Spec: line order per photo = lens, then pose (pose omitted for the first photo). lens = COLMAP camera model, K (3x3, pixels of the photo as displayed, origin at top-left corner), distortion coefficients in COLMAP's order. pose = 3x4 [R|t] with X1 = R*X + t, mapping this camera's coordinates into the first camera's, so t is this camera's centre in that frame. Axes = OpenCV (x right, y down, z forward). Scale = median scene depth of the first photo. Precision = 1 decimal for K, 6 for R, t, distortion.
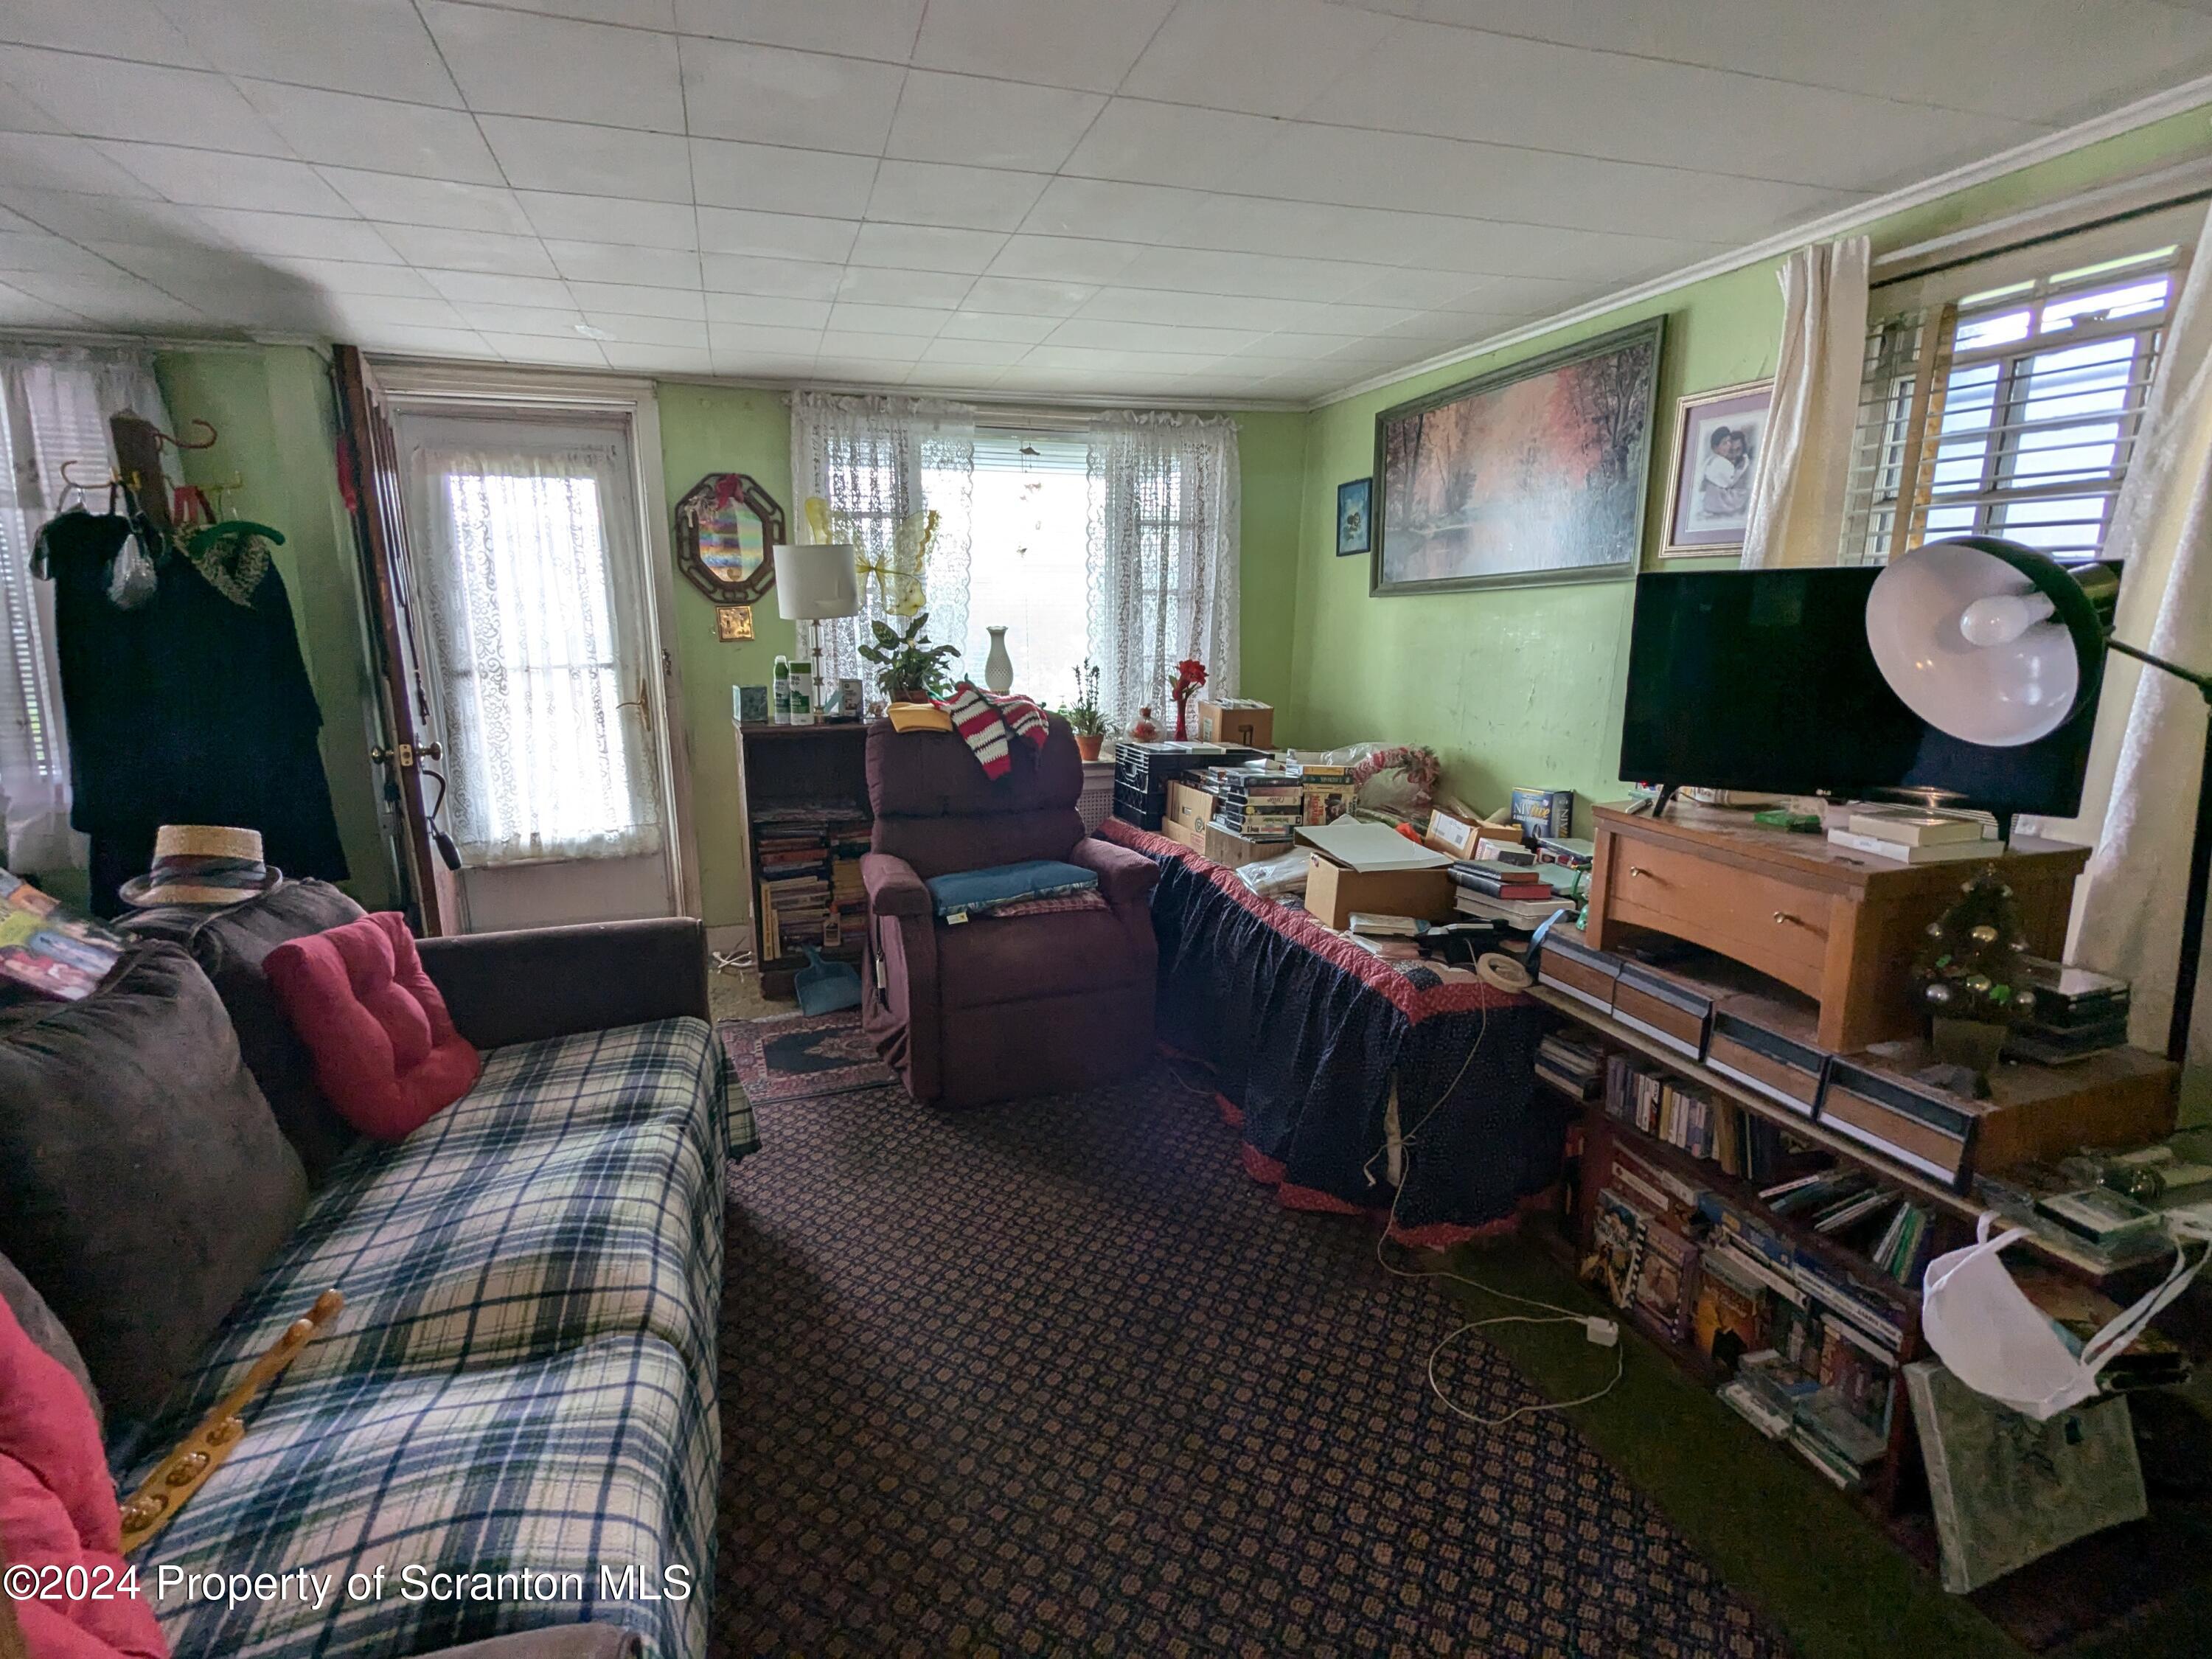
lens RADIAL K [[1041.6, 0, 1099.9], [0, 1041.6, 822.1], [0, 0, 1]] dist [0.001128, 0.000066]
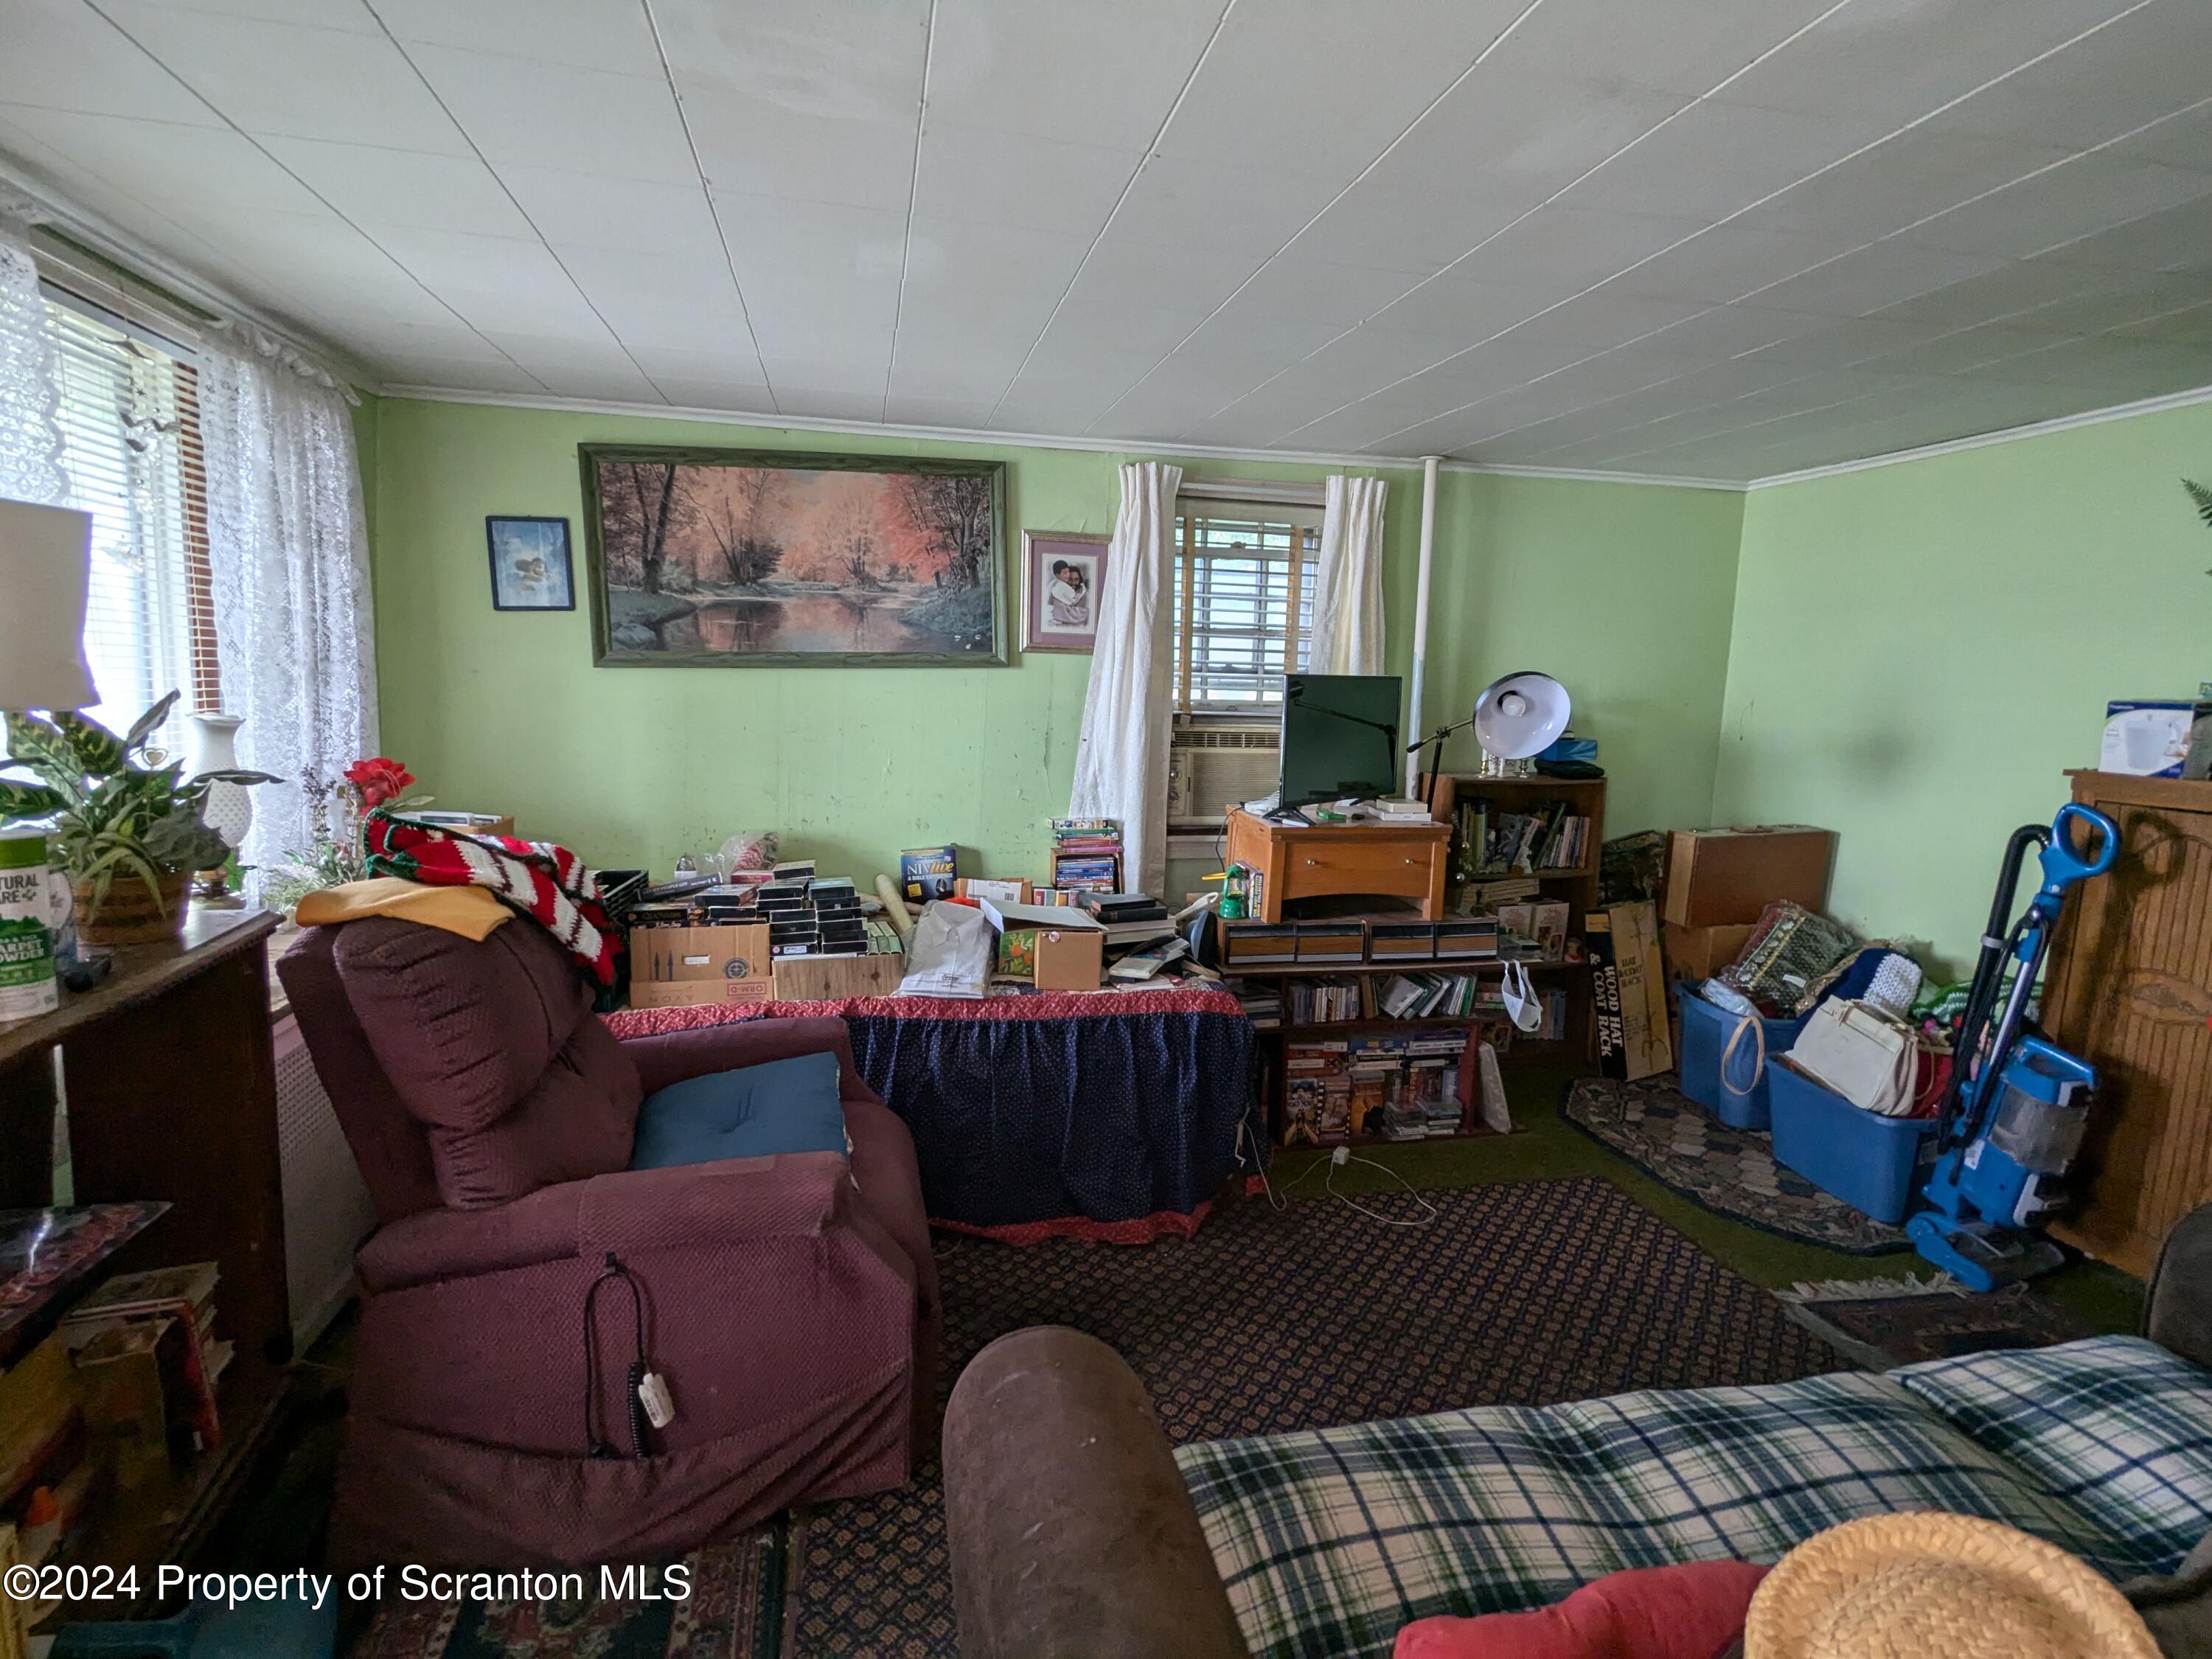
lens RADIAL K [[1041.6, 0, 1105.1], [0, 1041.6, 831.3], [0, 0, 1]] dist [0.001128, 0.000066]
pose [[0.103589, -0.132083, 0.985811, -0.810970], [0.179445, 0.977361, 0.112095, -0.176146], [-0.978299, 0.165287, 0.124946, 0.843507]]
